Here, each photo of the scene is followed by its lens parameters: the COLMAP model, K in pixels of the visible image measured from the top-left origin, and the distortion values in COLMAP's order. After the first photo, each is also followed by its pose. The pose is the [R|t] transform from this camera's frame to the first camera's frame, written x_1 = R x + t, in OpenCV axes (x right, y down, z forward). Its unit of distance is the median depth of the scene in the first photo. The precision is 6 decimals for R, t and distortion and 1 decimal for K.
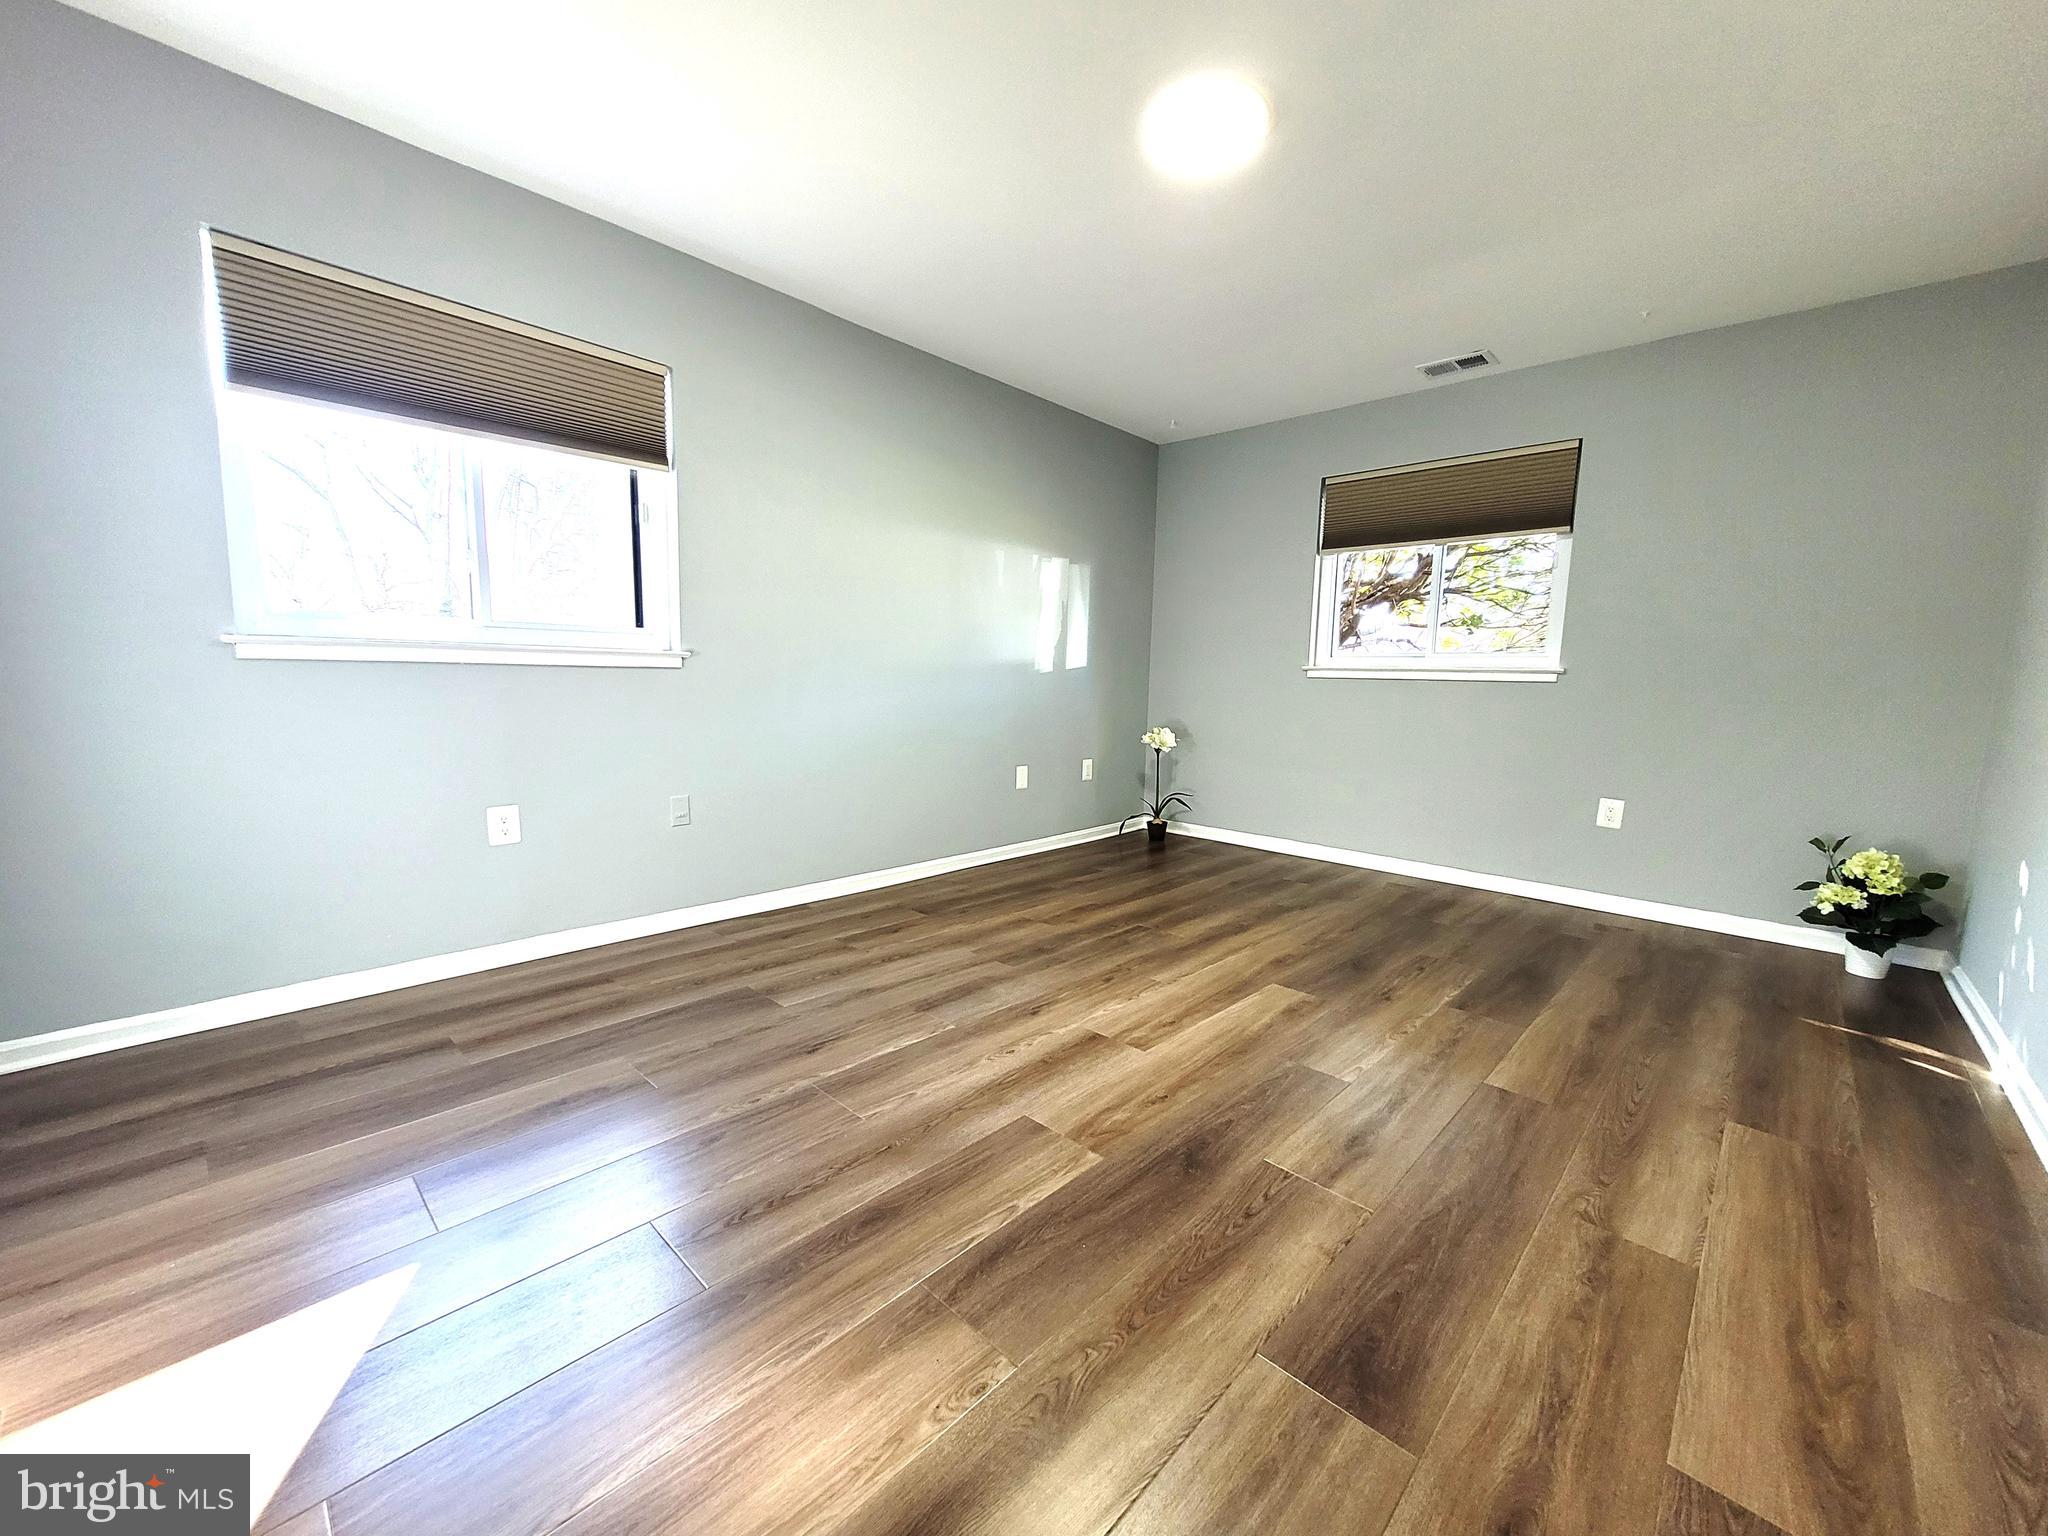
lens RADIAL K [[806.4, 0, 1028.3], [0, 806.4, 773.0], [0, 0, 1]] dist [0.004904, -0.000149]
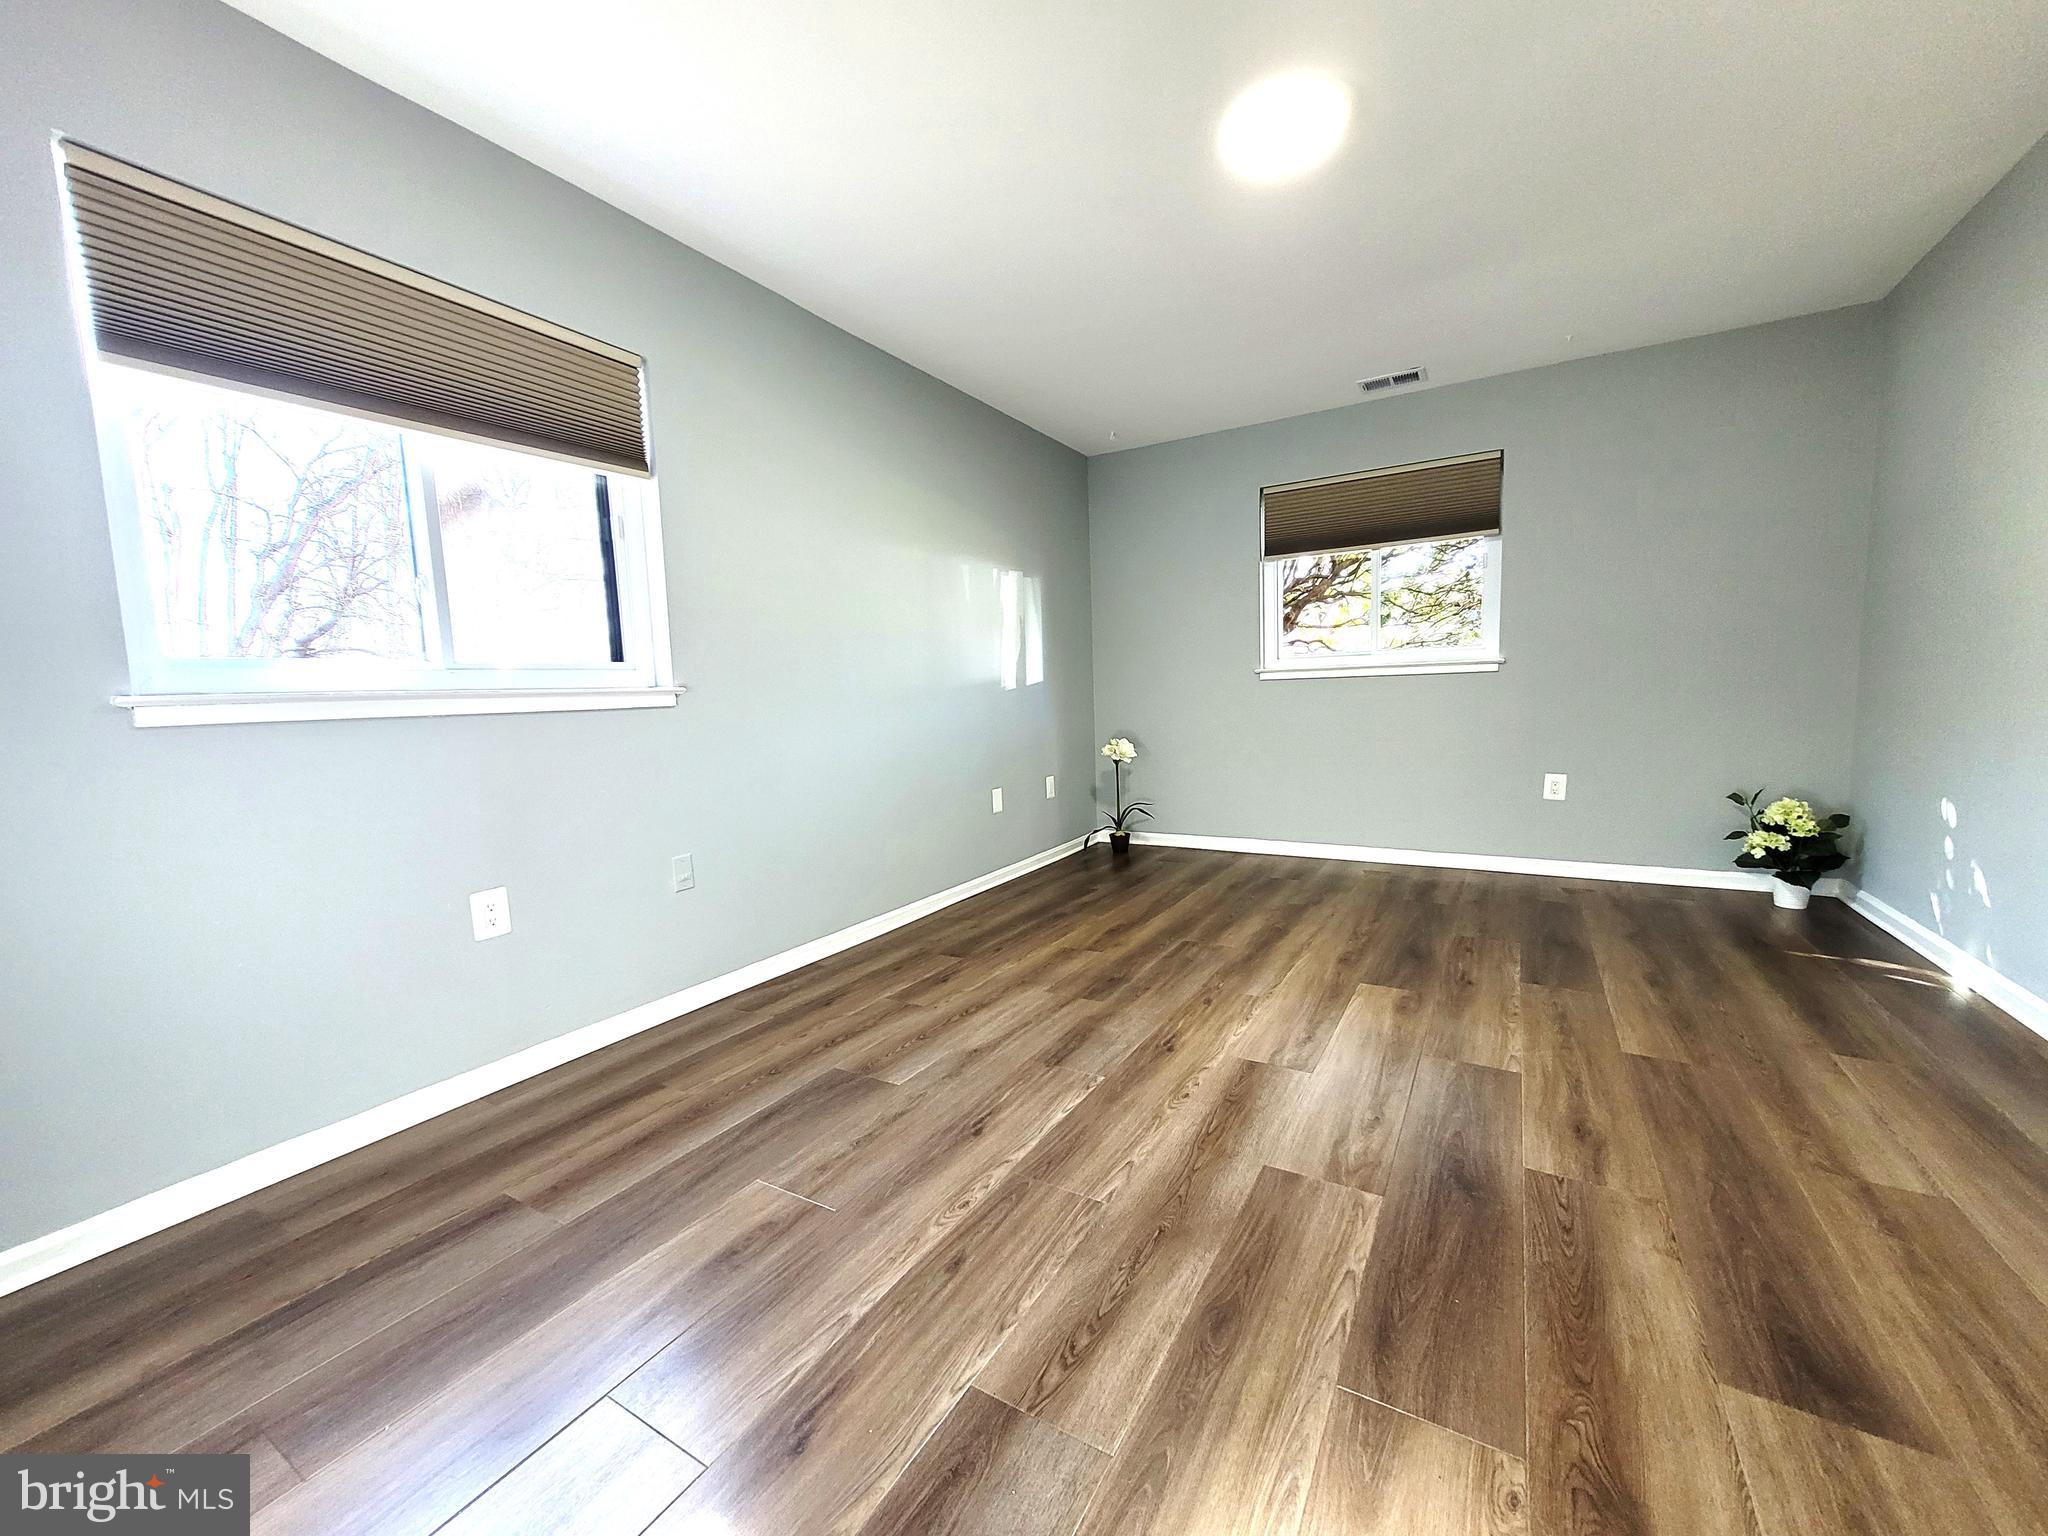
lens RADIAL K [[806.4, 0, 1028.3], [0, 806.4, 773.0], [0, 0, 1]] dist [0.004904, -0.000149]
pose [[0.974395, -0.078710, 0.210618, -0.262283], [0.083133, 0.996464, -0.012217, -0.018881], [-0.208911, 0.029414, 0.977492, 0.089937]]
